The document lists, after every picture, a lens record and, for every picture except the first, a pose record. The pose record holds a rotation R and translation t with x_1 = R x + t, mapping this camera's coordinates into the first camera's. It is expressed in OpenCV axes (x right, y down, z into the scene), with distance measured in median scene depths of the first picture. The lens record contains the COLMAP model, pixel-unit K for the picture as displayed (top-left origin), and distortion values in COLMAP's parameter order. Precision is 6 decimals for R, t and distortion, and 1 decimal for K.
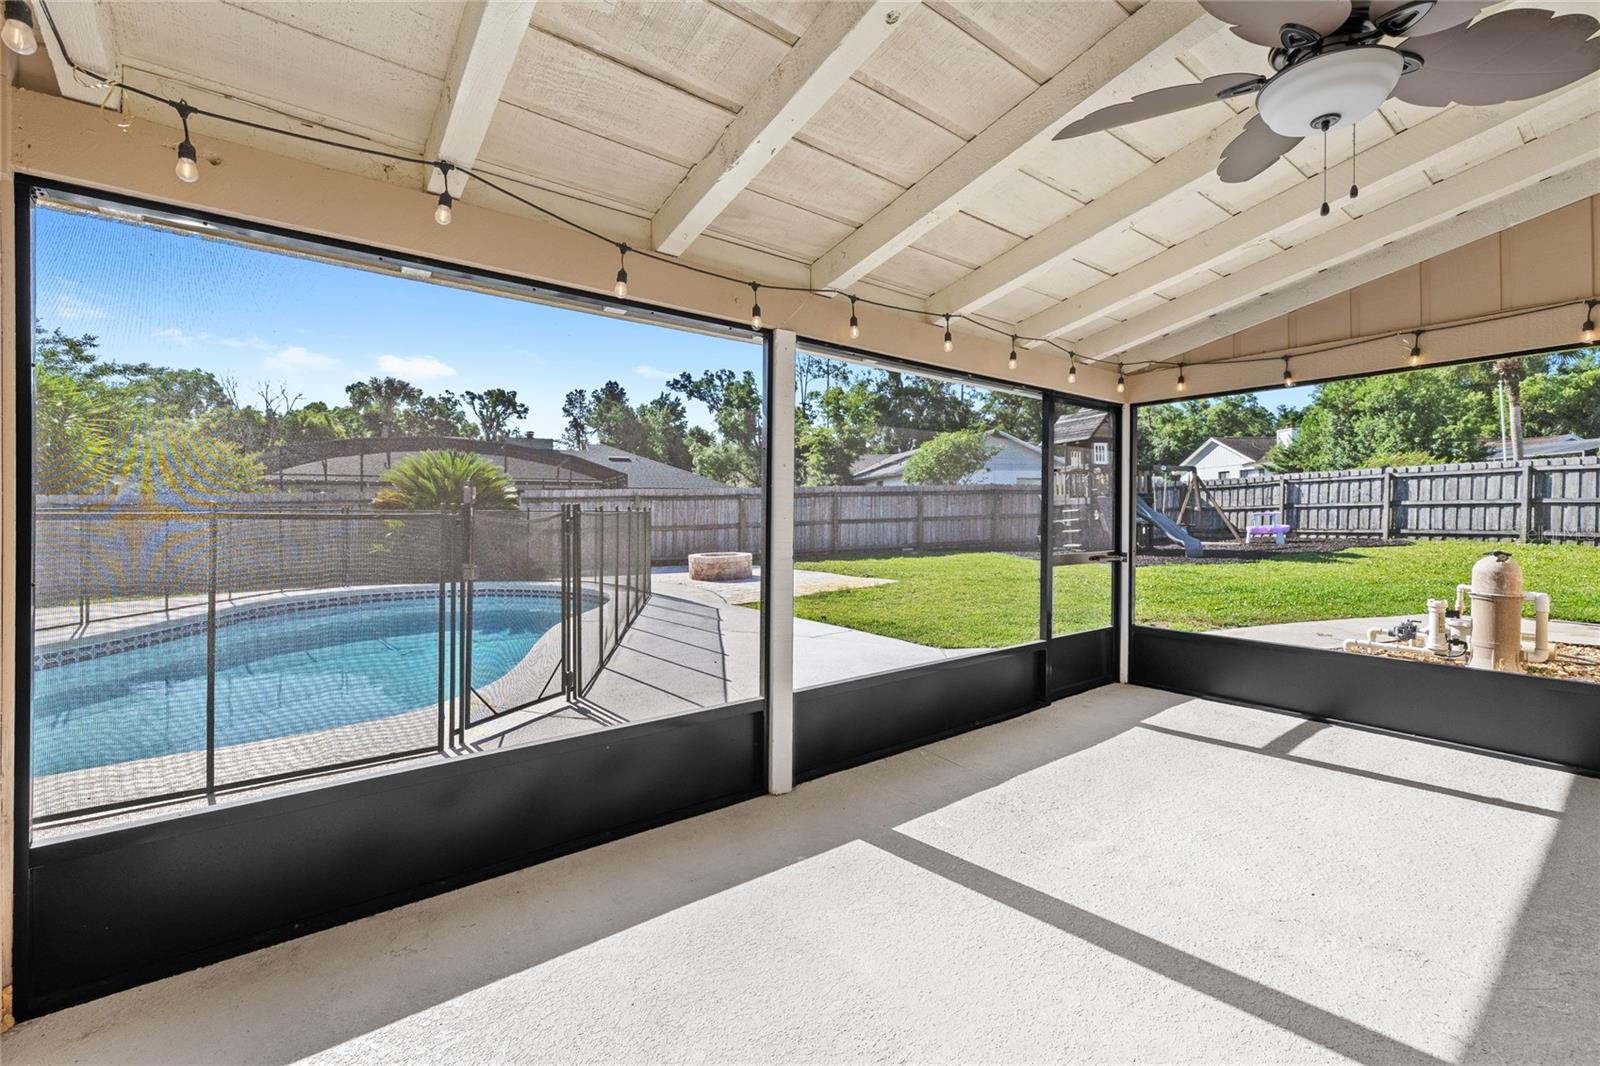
lens RADIAL K [[682.5, 0, 807.1], [0, 682.5, 508.5], [0, 0, 1]] dist [-0.000678, 0.001286]
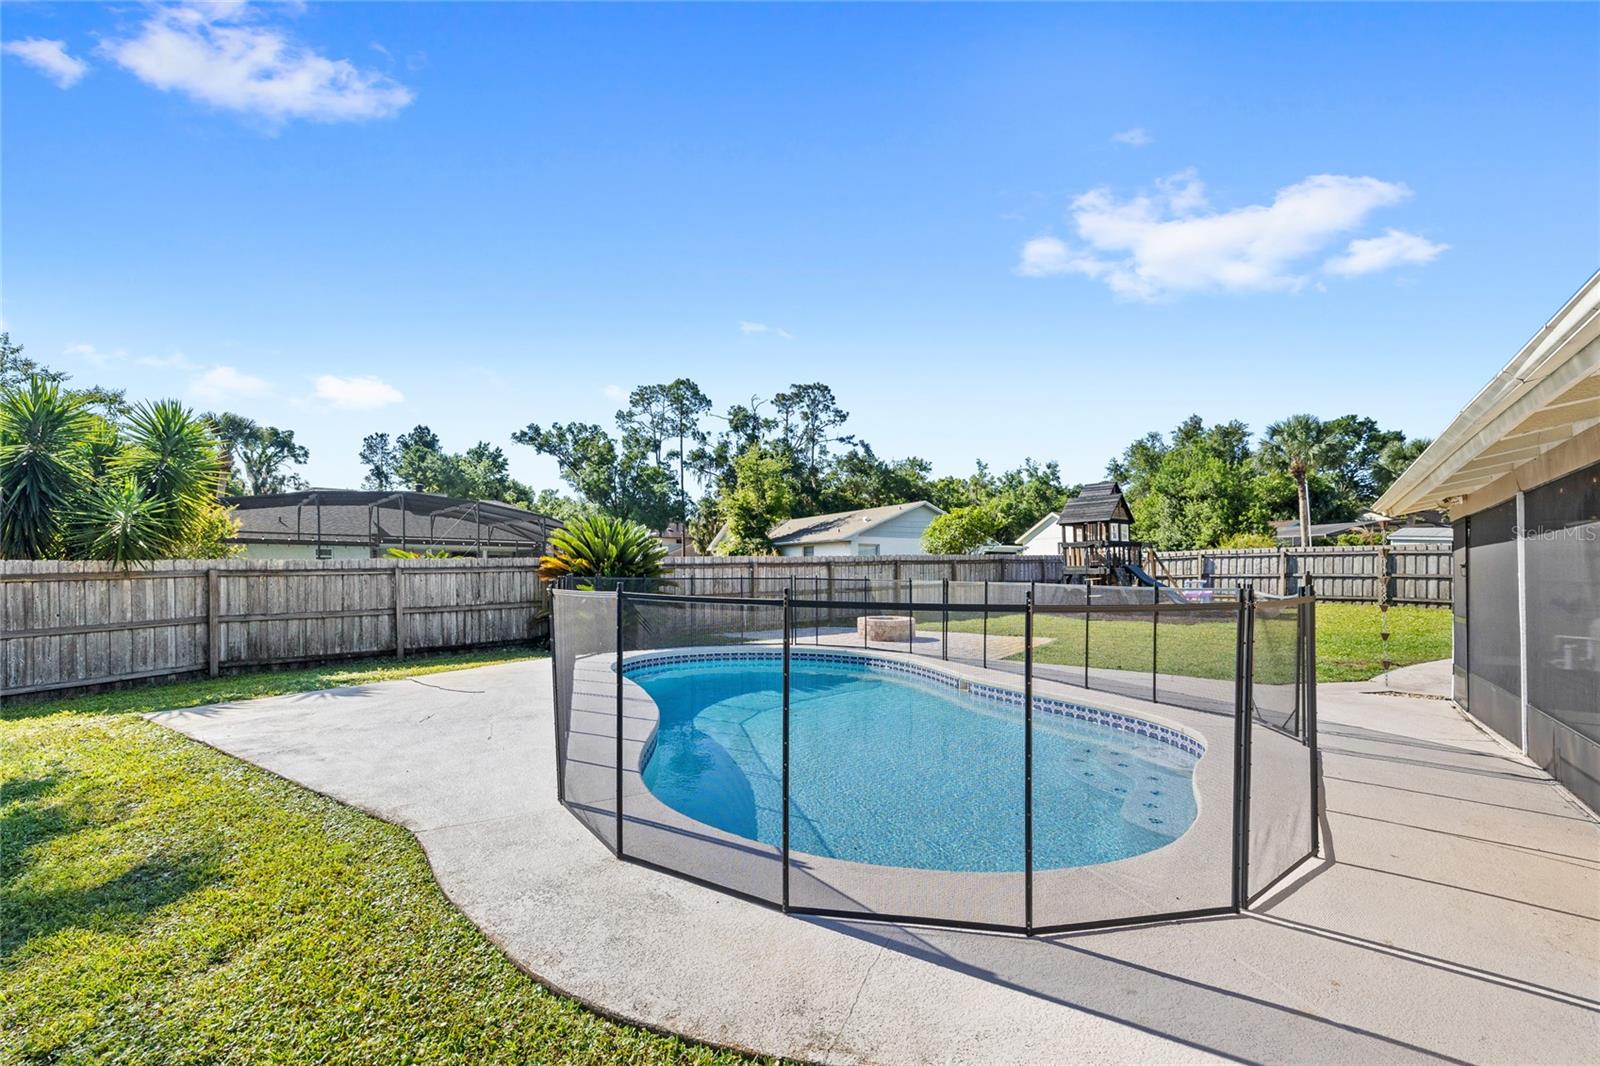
lens RADIAL K [[682.5, 0, 817.9], [0, 682.5, 580.9], [0, 0, 1]] dist [-0.000678, 0.001286]
pose [[0.957847, -0.000851, 0.287279, -0.367110], [-0.004053, 0.999856, 0.016473, -0.014306], [-0.287252, -0.016943, 0.957705, -0.004755]]
